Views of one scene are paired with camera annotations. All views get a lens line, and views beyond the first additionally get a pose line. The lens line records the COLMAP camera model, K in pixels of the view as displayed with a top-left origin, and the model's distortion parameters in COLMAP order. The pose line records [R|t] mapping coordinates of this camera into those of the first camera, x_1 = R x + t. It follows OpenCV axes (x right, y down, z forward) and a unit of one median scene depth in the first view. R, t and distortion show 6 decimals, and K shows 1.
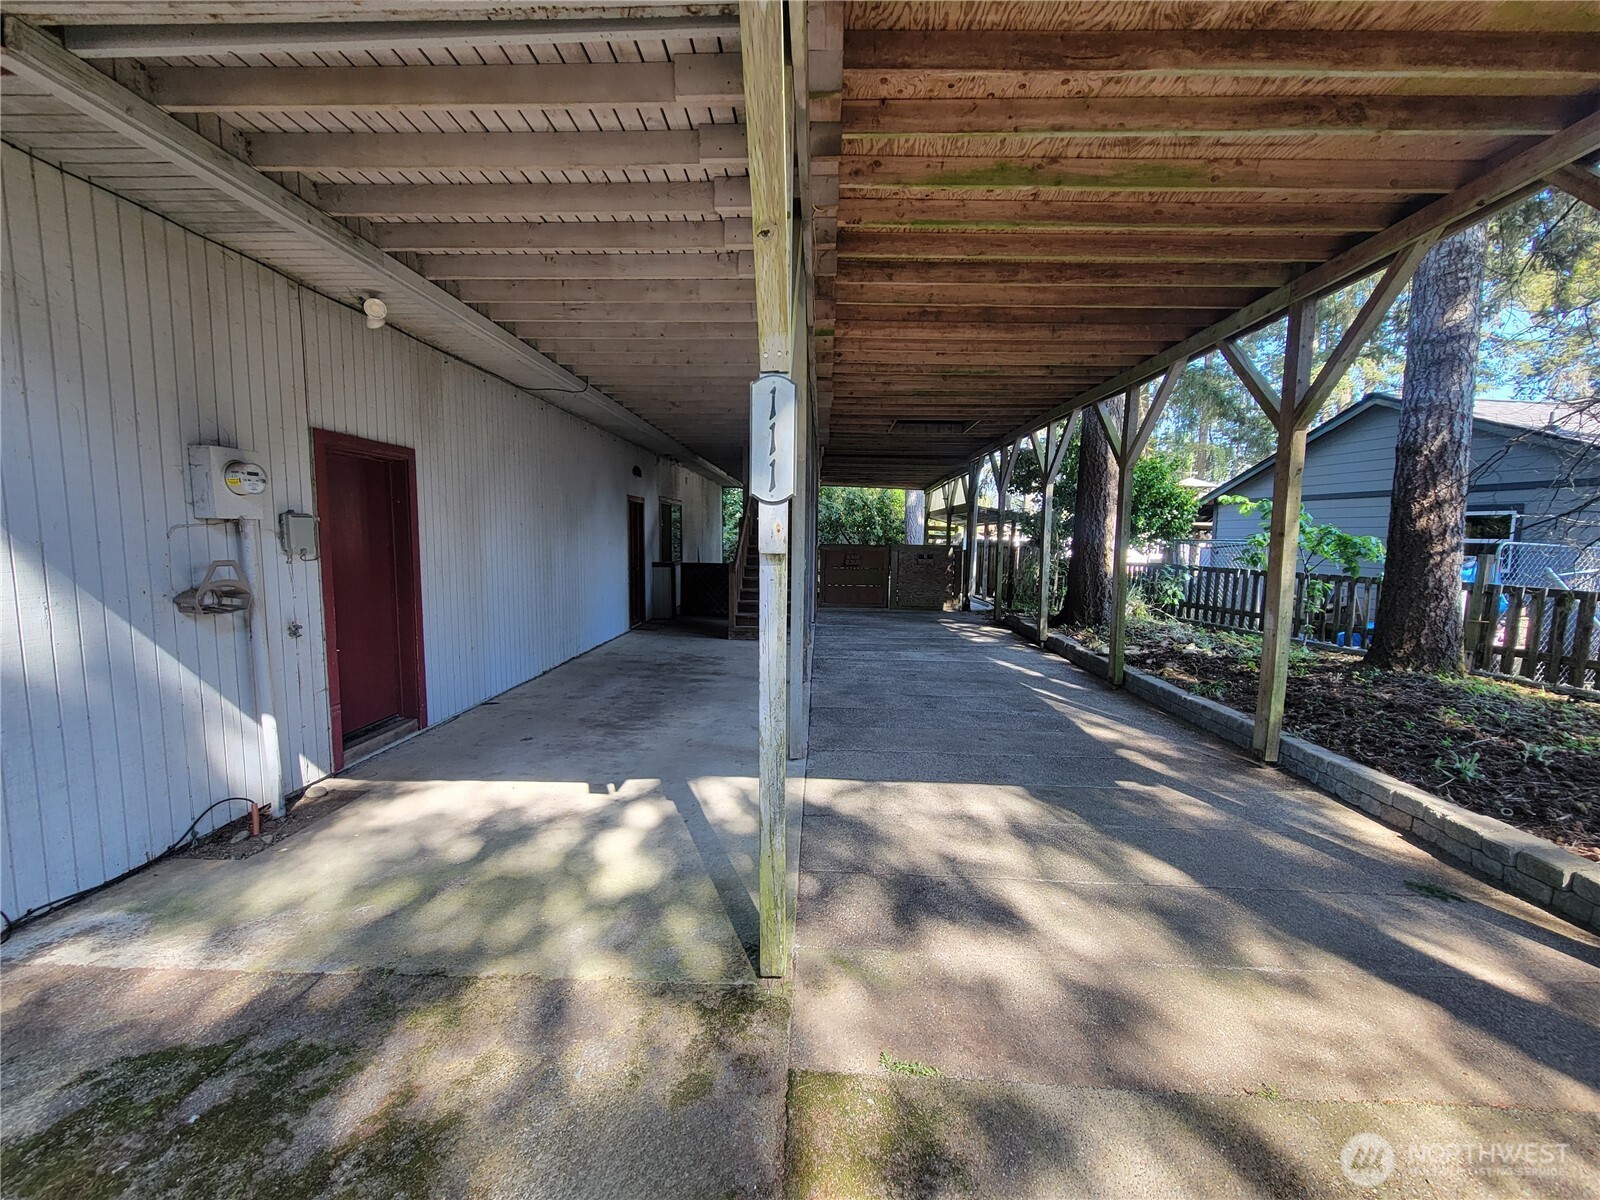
lens RADIAL K [[655.0, 0, 793.2], [0, 655.0, 598.7], [0, 0, 1]] dist [0.004004, 0.000169]
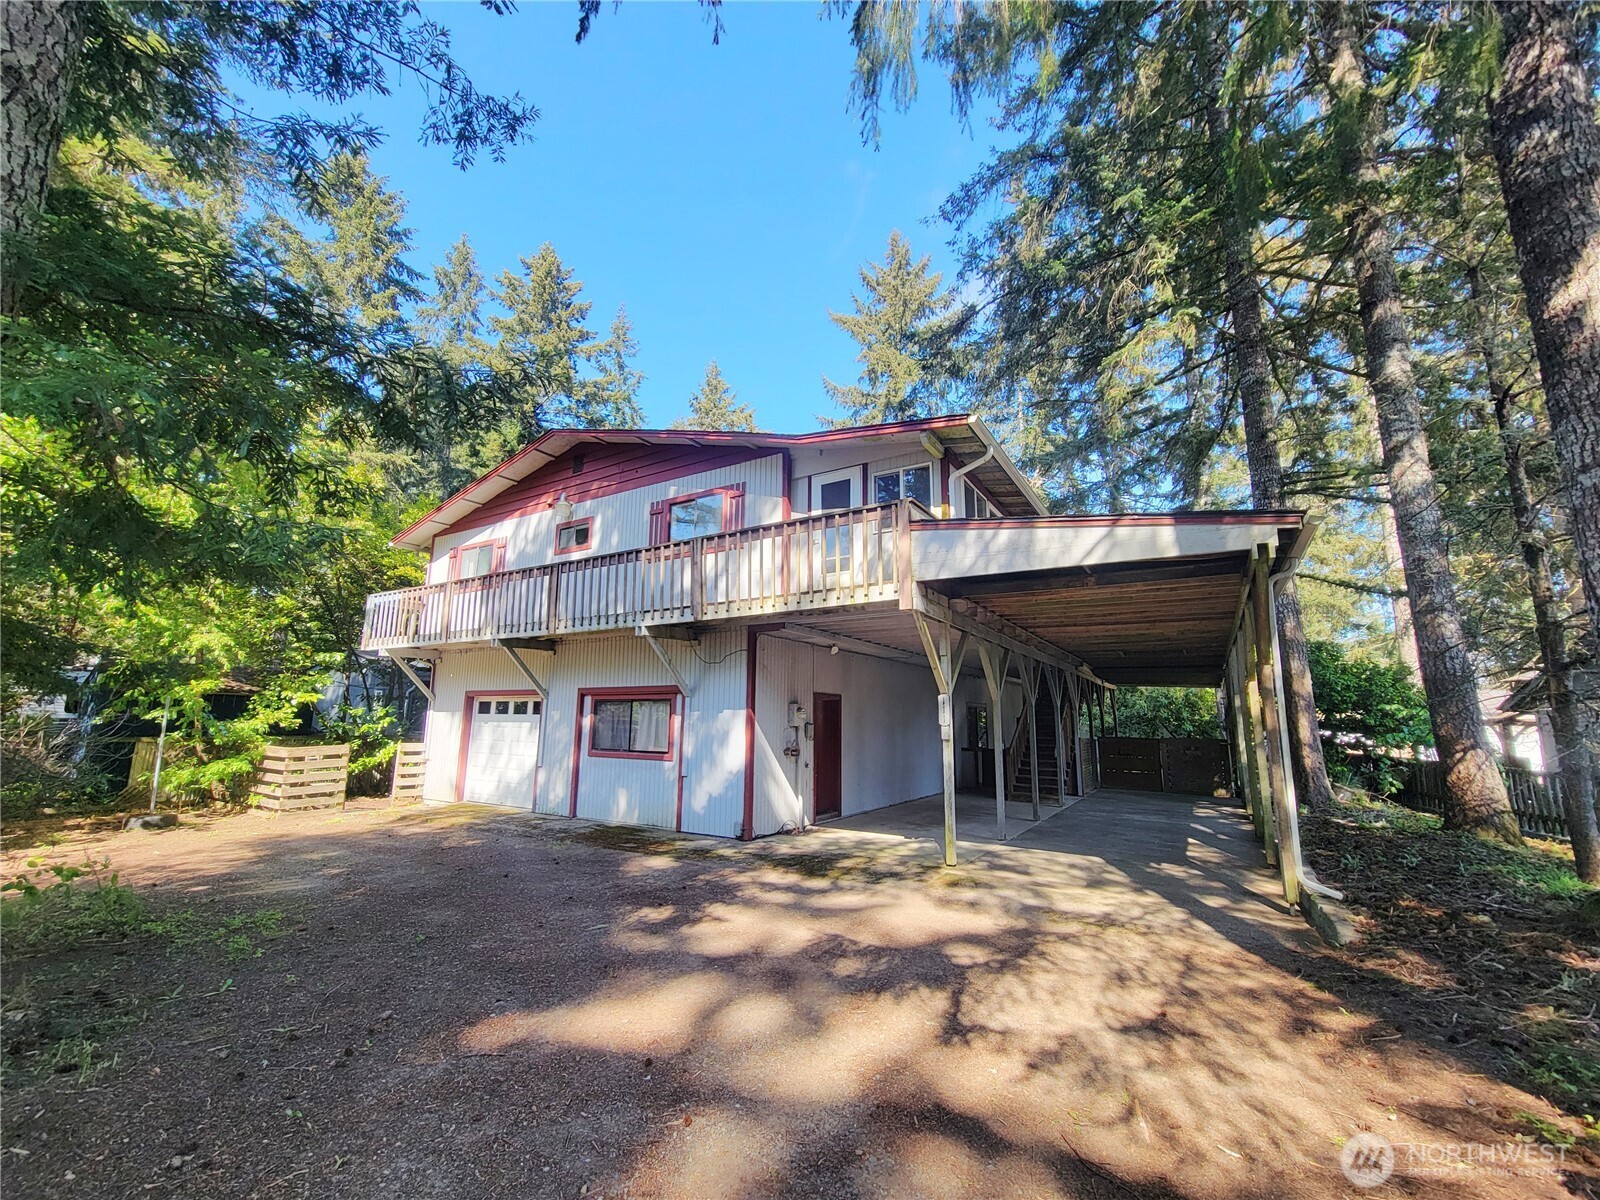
lens RADIAL K [[655.0, 0, 793.2], [0, 655.0, 598.7], [0, 0, 1]] dist [0.004004, 0.000169]
pose [[0.865912, -0.090843, -0.491877, 0.606833], [-0.052763, 0.961295, -0.270423, 0.116513], [0.497405, 0.260115, 0.827604, -1.461369]]
